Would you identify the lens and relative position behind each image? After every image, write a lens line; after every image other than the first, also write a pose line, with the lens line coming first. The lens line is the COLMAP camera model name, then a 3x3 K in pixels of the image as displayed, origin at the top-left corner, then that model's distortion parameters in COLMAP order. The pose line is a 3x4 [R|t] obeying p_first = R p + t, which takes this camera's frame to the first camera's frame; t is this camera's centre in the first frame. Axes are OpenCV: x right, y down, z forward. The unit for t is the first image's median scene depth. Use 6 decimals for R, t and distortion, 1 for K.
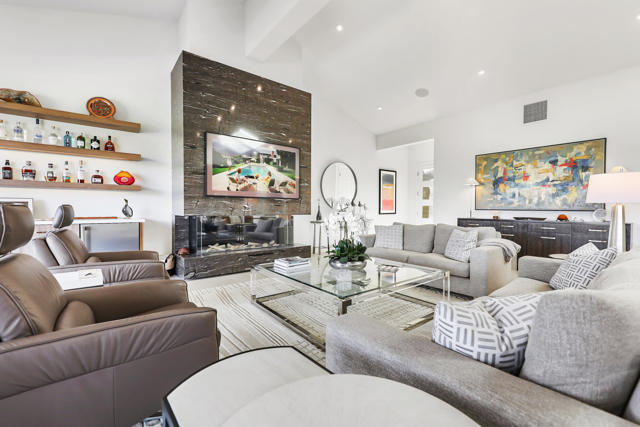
lens RADIAL K [[272.7, 0, 320.0], [0, 272.7, 213.5], [0, 0, 1]] dist [-0.000365, -0.000110]
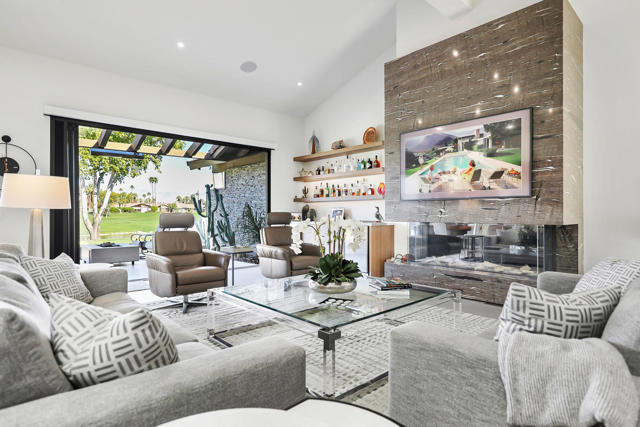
lens RADIAL K [[345.1, 0, 320.0], [0, 345.1, 213.5], [0, 0, 1]] dist [0.006331, 0.000203]
pose [[0.070545, -0.007290, -0.997482, 0.658449], [-0.016489, 0.999828, -0.008473, -0.004505], [0.997372, 0.017046, 0.070412, 0.549074]]
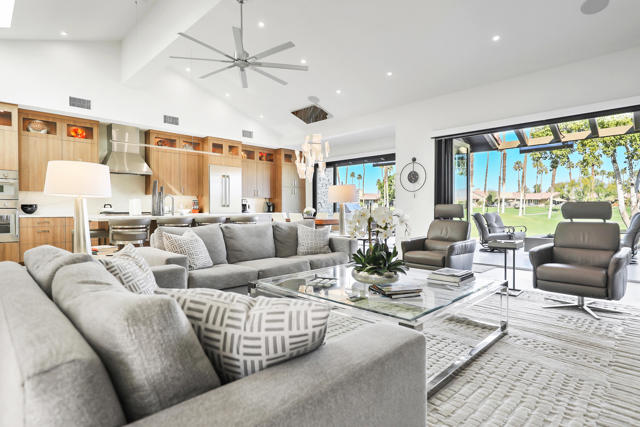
lens RADIAL K [[345.1, 0, 320.0], [0, 345.1, 213.5], [0, 0, 1]] dist [0.006331, 0.000203]
pose [[-0.991790, -0.002180, -0.127855, 0.248504], [-0.006018, 0.999543, 0.029637, -0.011669], [0.127732, 0.030163, -0.991350, 1.172377]]
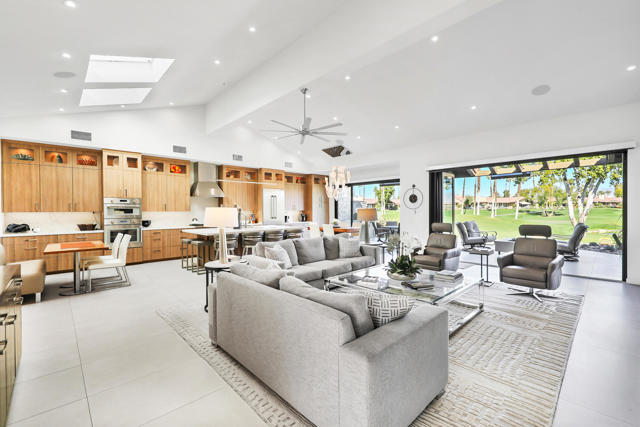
lens RADIAL K [[280.1, 0, 320.0], [0, 280.1, 213.5], [0, 0, 1]] dist [0.000209, -0.000161]
pose [[-0.994870, 0.002311, -0.101135, 0.384086], [-0.000328, 0.999660, 0.026065, -0.080801], [0.101161, 0.025965, -0.994531, 1.352960]]
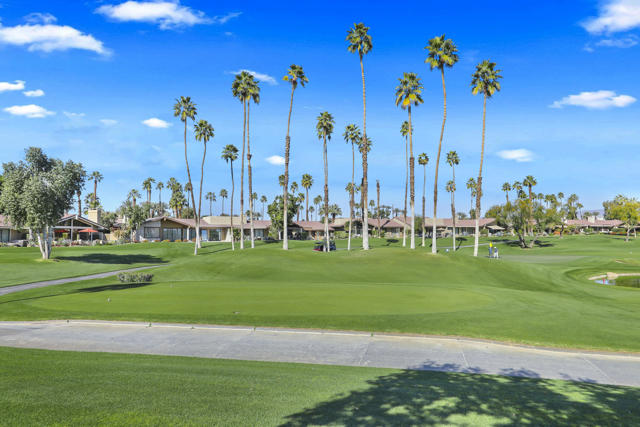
lens RADIAL K [[416.7, 0, 320.0], [0, 416.7, 213.5], [0, 0, 1]] dist [0.024816, -0.000851]
pose [[-0.947689, -0.012863, -0.318936, -2.469747], [0.002130, 0.998911, -0.046616, -0.068310], [0.319188, -0.044857, -0.946629, -1.442347]]
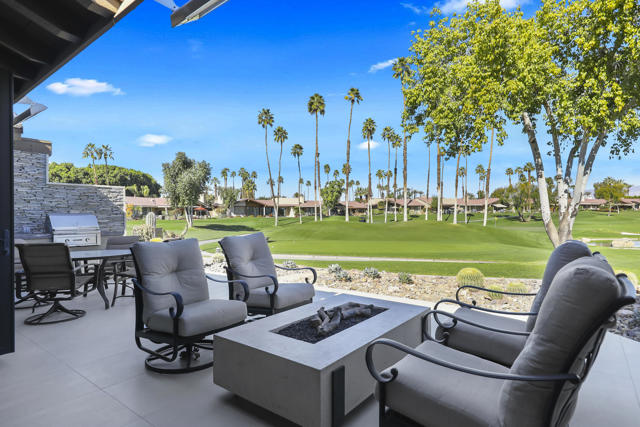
lens RADIAL K [[357.3, 0, 327.7], [0, 357.3, 214.5], [0, 0, 1]] dist [0.020147, 0.000108]
pose [[-0.962222, 0.007327, -0.272166, -1.009065], [0.004961, 0.999944, 0.009381, -0.026738], [0.272220, 0.007676, -0.962204, 0.207086]]
